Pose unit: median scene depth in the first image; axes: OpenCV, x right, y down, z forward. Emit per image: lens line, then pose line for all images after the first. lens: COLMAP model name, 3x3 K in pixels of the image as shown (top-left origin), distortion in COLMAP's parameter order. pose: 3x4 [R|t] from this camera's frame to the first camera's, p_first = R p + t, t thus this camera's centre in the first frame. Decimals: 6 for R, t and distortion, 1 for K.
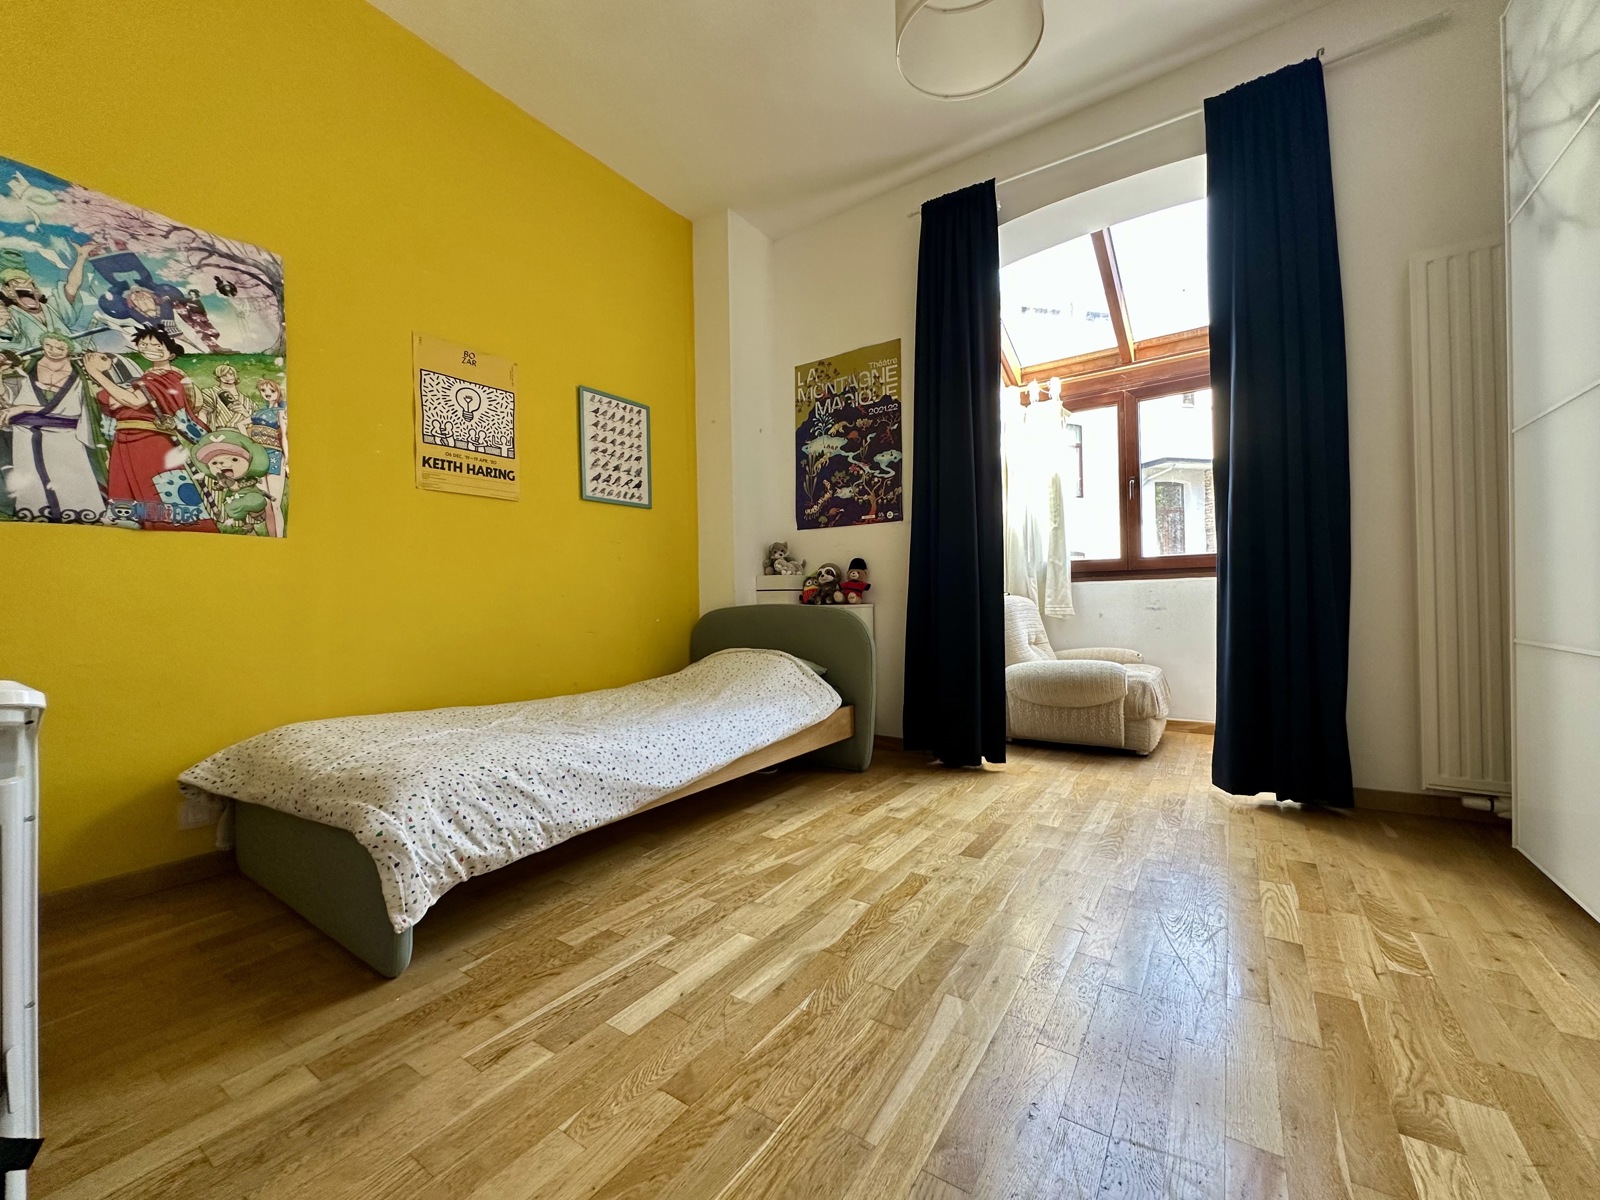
lens RADIAL K [[636.8, 0, 796.2], [0, 636.8, 598.9], [0, 0, 1]] dist [-0.002120, -0.000531]
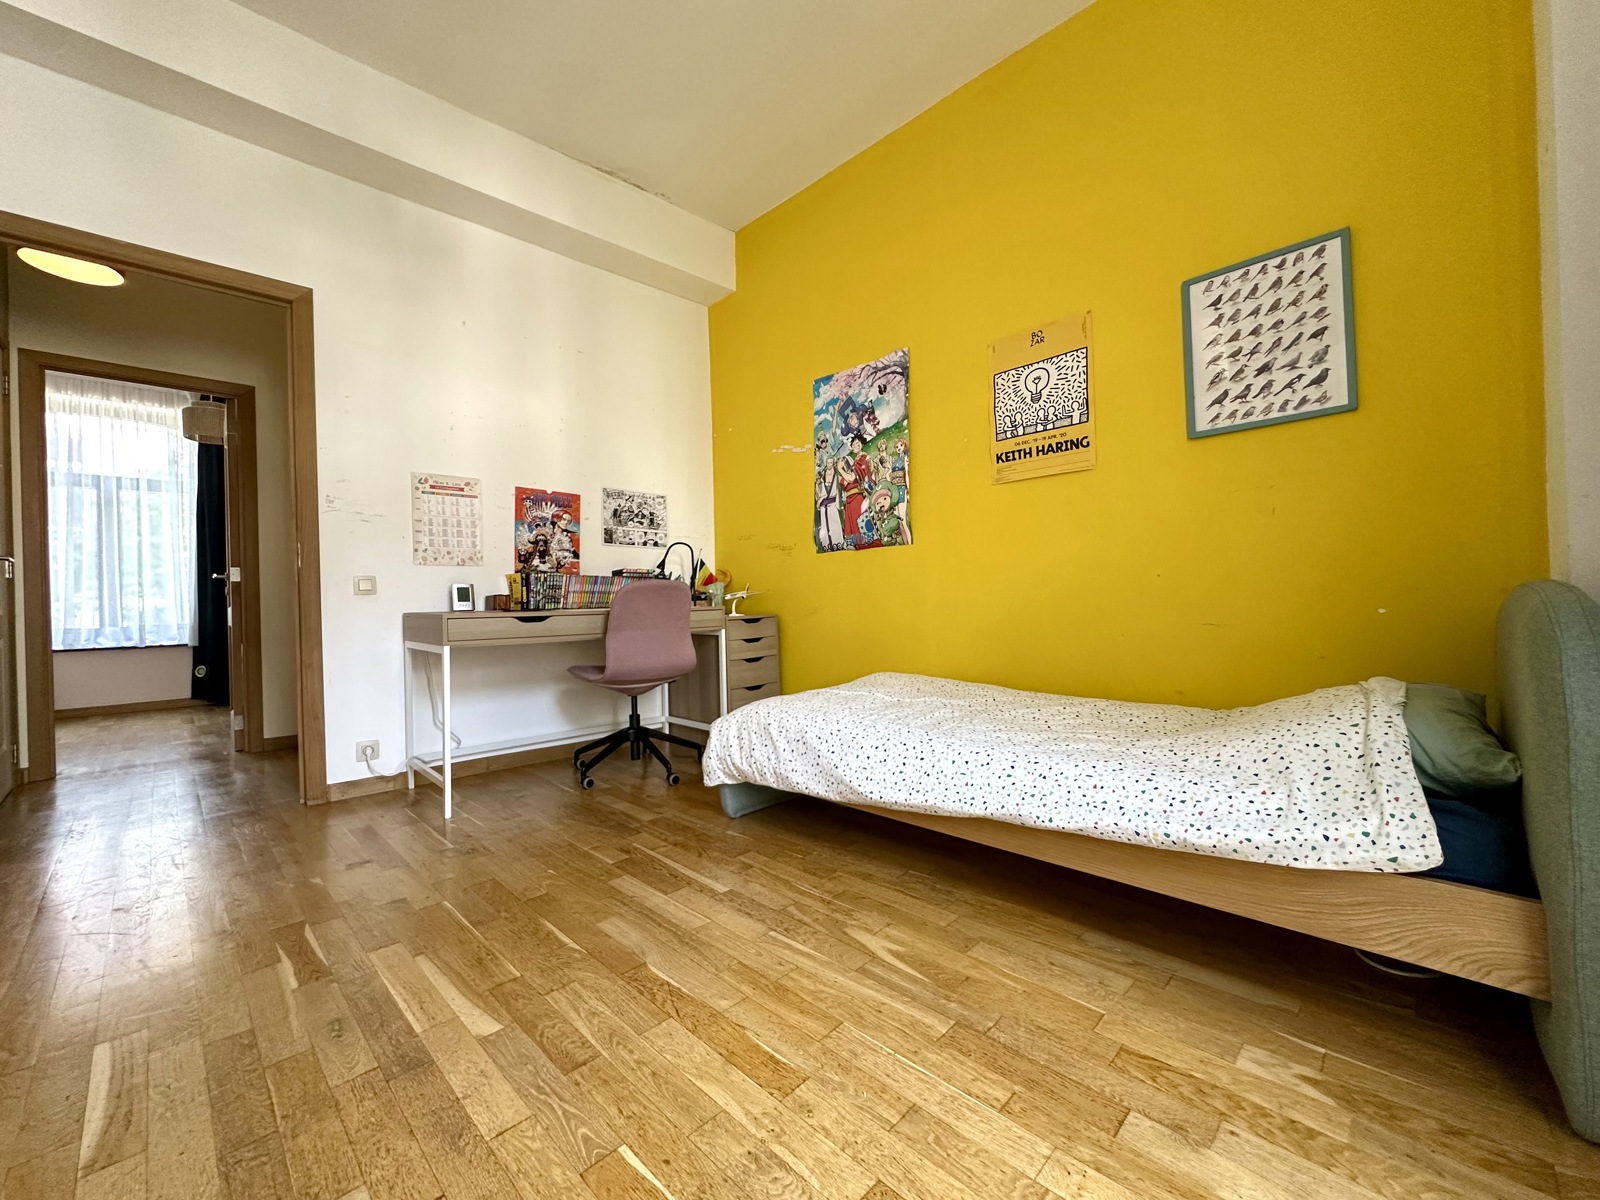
lens RADIAL K [[636.8, 0, 796.2], [0, 636.8, 598.9], [0, 0, 1]] dist [-0.002120, -0.000531]
pose [[-0.176176, 0.020373, -0.984148, 0.689596], [0.034648, 0.999295, 0.014484, -0.003100], [0.983749, -0.031547, -0.176757, 1.039278]]
